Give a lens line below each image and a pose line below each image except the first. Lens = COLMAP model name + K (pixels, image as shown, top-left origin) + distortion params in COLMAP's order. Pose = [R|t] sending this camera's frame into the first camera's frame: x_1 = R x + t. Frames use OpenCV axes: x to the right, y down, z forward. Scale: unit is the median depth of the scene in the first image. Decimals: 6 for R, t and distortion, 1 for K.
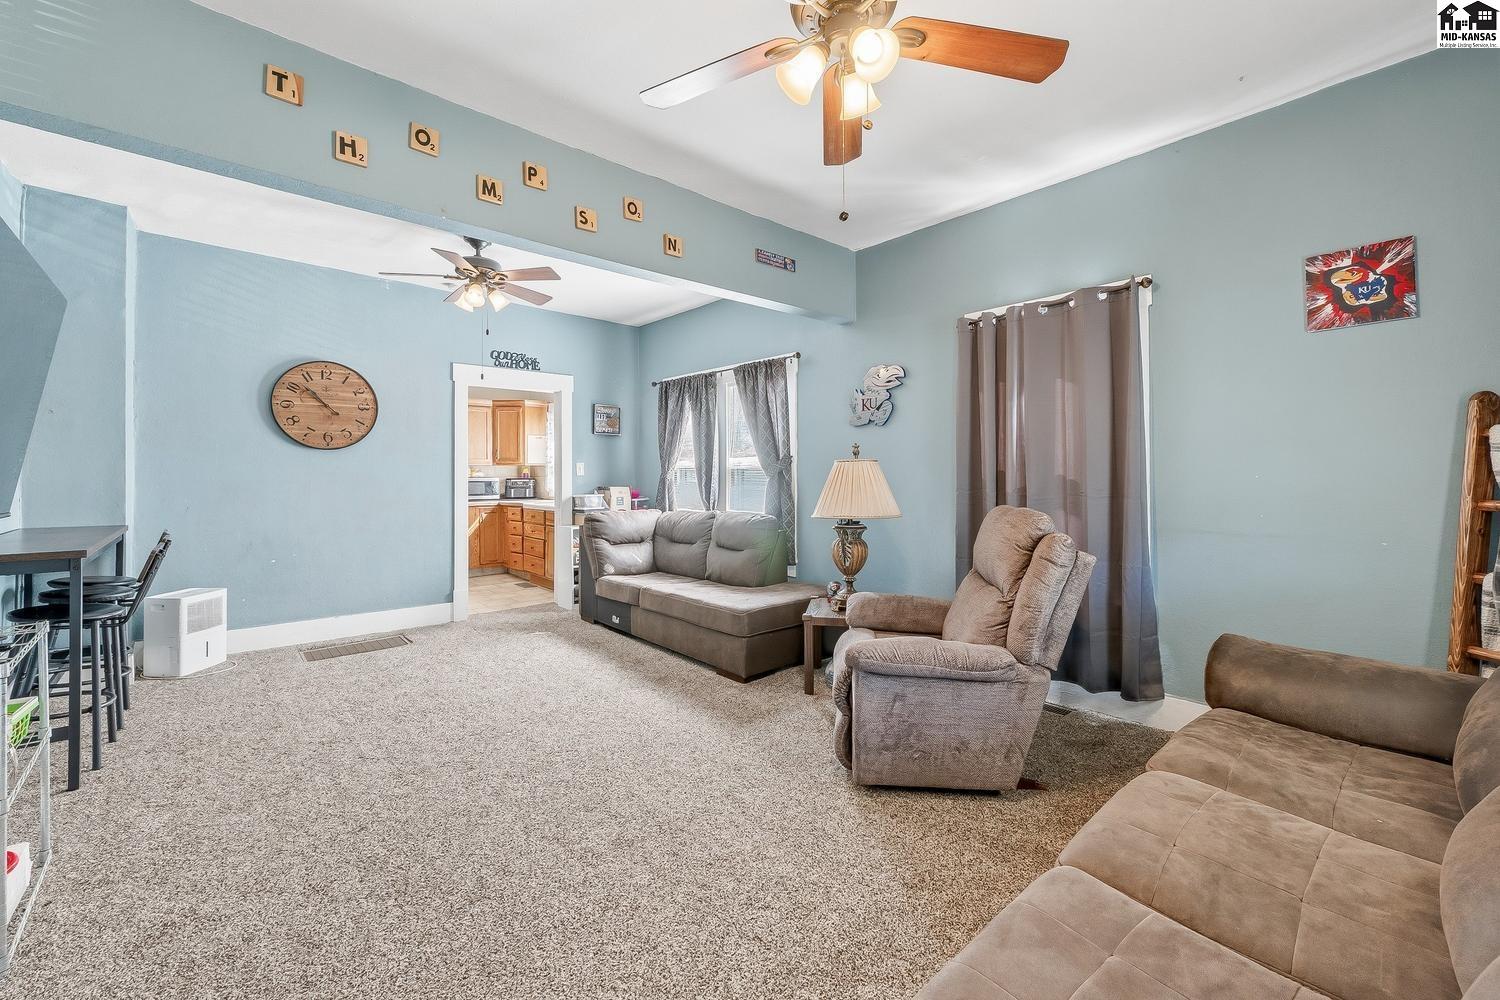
lens RADIAL K [[613.1, 0, 749.9], [0, 613.1, 469.5], [0, 0, 1]] dist [0.001203, 0.000017]
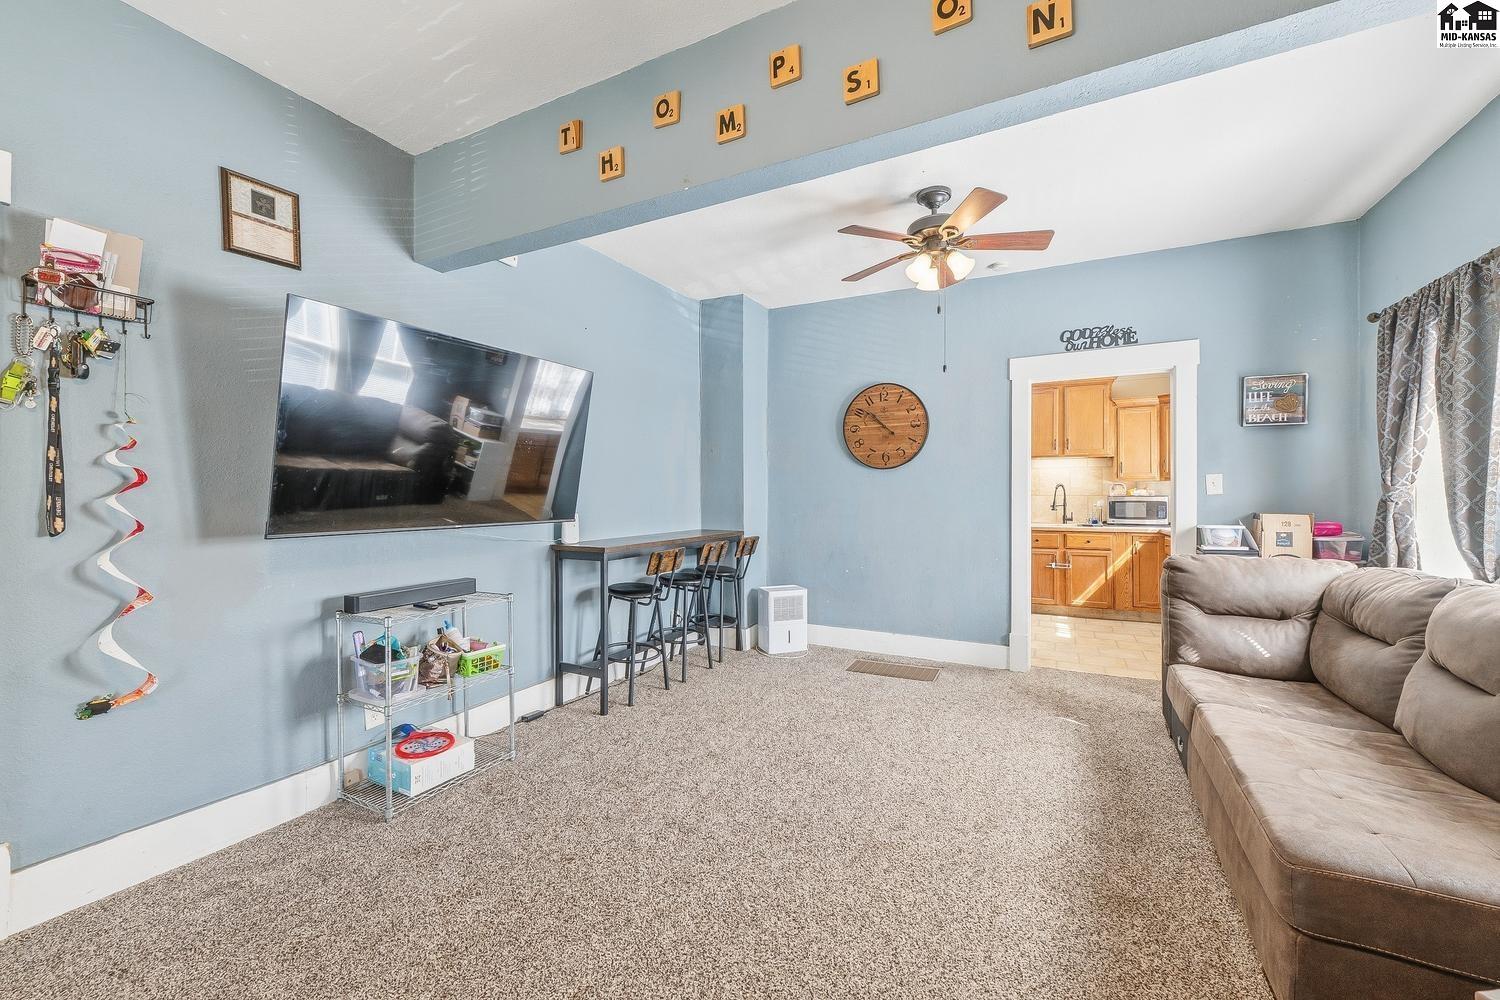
lens RADIAL K [[593.8, 0, 756.2], [0, 593.8, 494.0], [0, 0, 1]] dist [0.000821, -0.000443]
pose [[0.357124, 0.001360, -0.934056, 0.152760], [0.009532, 0.999942, 0.005100, 0.002150], [0.934008, -0.010725, 0.357091, 0.410074]]
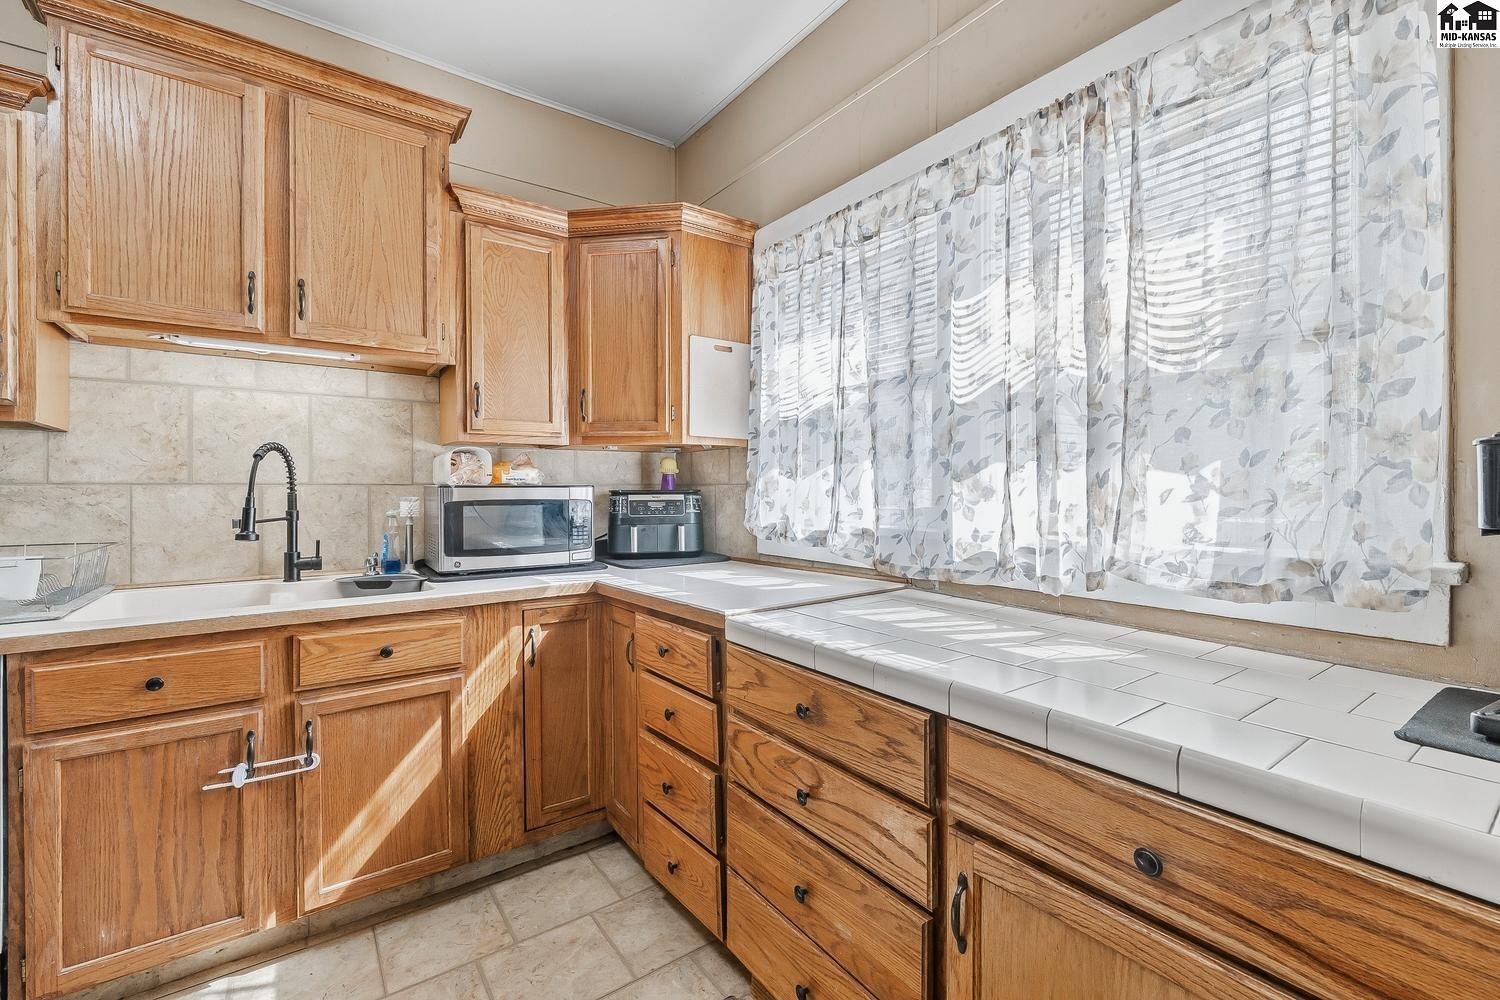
lens RADIAL K [[642.9, 0, 757.2], [0, 642.9, 490.3], [0, 0, 1]] dist [0.000093, 0.000113]
pose [[0.994397, 0.002450, -0.105679, -0.473216], [-0.000765, 0.999872, 0.015979, 0.015451], [0.105704, -0.015809, 0.994272, 1.118949]]
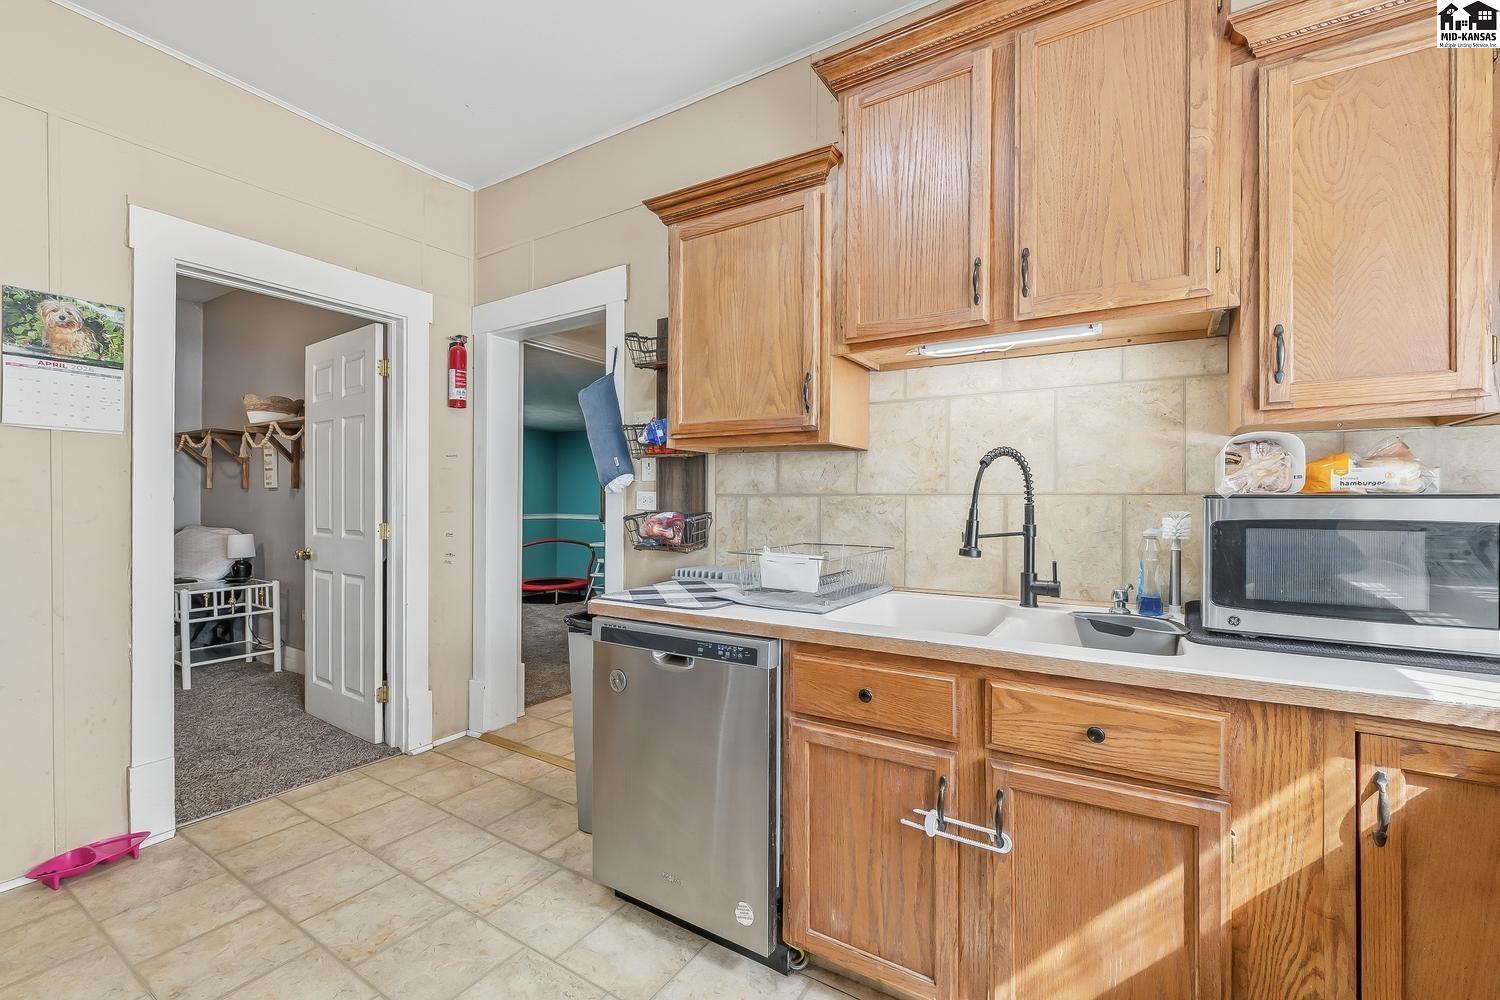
lens RADIAL K [[638.0, 0, 754.8], [0, 638.0, 502.1], [0, 0, 1]] dist [-0.000605, -0.000601]
pose [[0.265674, 0.008618, -0.964024, -0.512385], [0.010074, 0.999881, 0.011715, 0.017043], [0.964010, -0.012824, 0.265556, 1.255258]]
